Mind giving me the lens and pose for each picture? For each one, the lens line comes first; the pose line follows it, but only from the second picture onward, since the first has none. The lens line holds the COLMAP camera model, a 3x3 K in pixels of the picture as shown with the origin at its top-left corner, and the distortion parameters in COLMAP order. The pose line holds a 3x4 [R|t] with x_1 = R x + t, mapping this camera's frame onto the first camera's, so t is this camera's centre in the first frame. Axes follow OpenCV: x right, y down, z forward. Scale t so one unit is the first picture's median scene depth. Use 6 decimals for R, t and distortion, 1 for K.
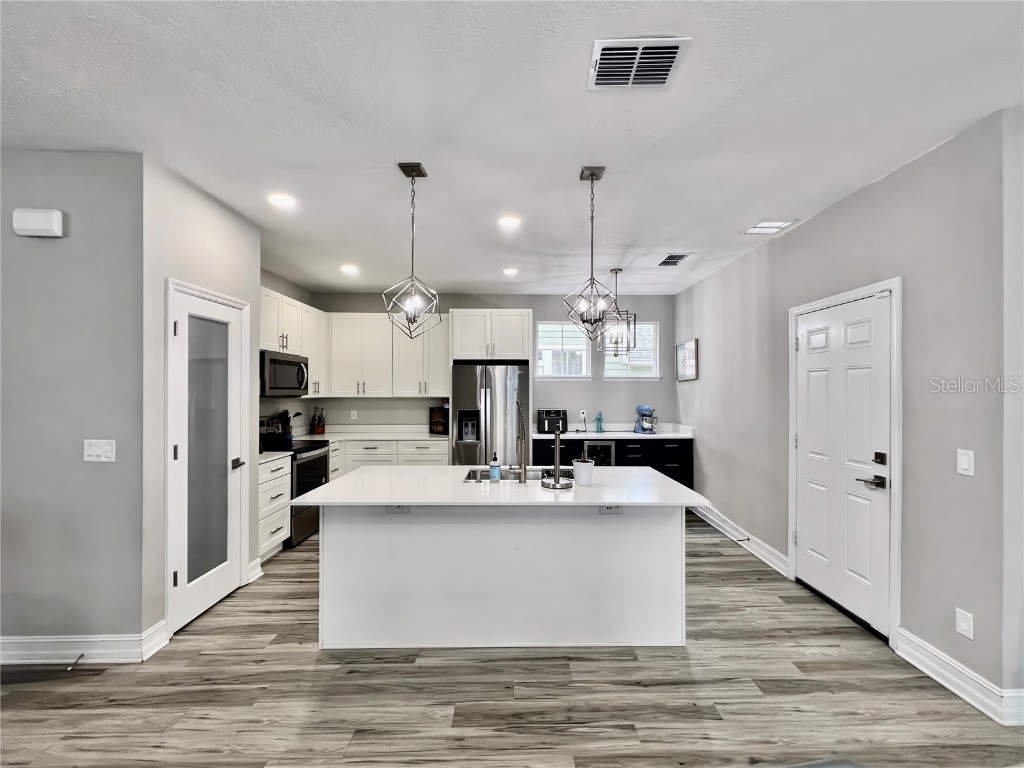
lens RADIAL K [[421.1, 0, 528.0], [0, 421.1, 388.7], [0, 0, 1]] dist [-0.001190, -0.000040]
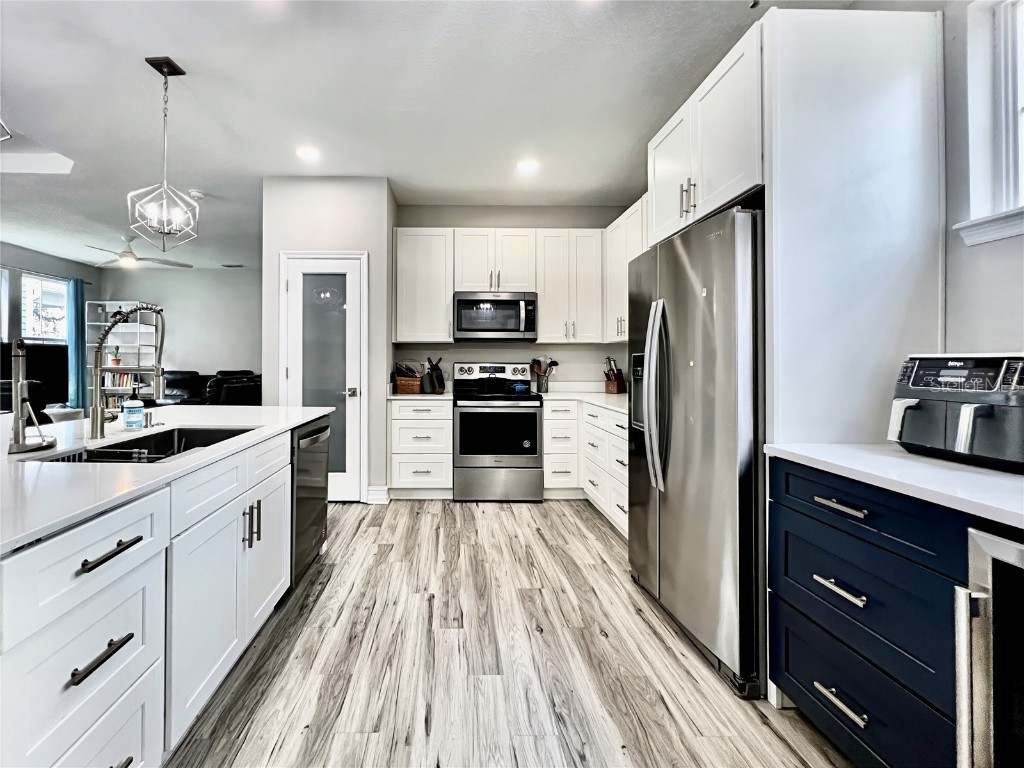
lens RADIAL K [[447.8, 0, 457.3], [0, 447.8, 357.1], [0, 0, 1]] dist [-0.000214, 0.000045]
pose [[-0.023374, -0.012284, -0.999651, 0.512353], [0.001122, 0.999924, -0.012314, 0.091190], [0.999726, -0.001409, -0.023359, 1.258708]]
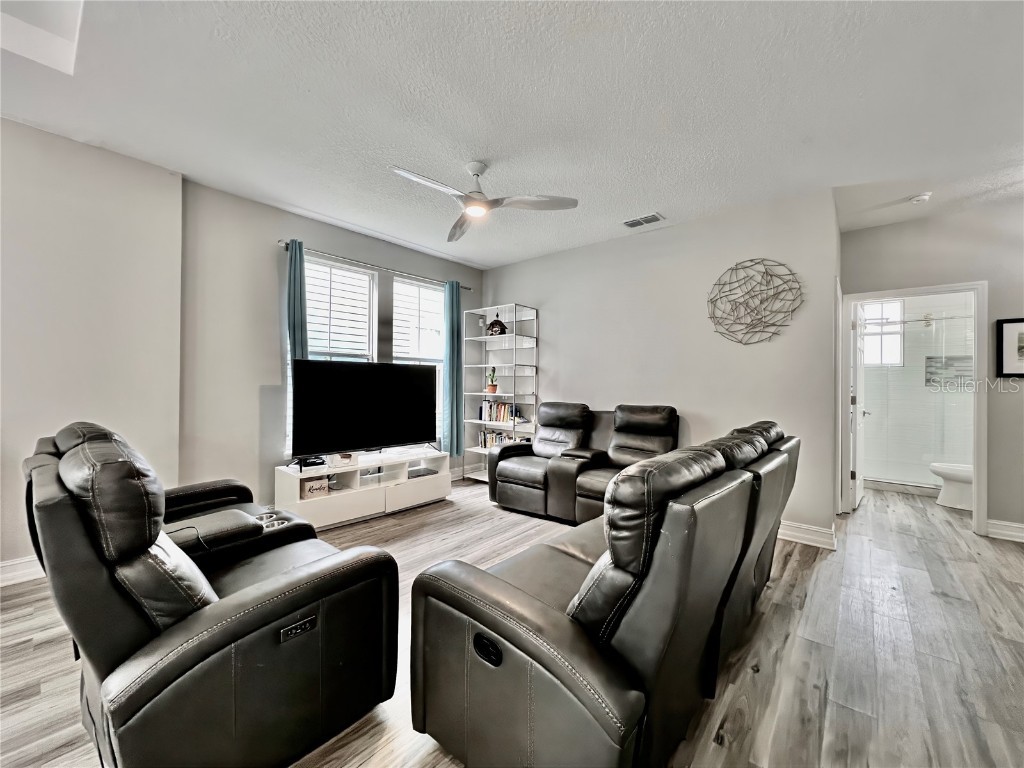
lens RADIAL K [[411.6, 0, 512.0], [0, 411.6, 384.0], [0, 0, 1]] dist [-0.003957, -0.000242]
pose [[-0.673668, -0.007059, -0.739000, -0.603903], [-0.008049, 0.999965, -0.002215, 0.072677], [0.738990, 0.004456, -0.673702, 0.590463]]
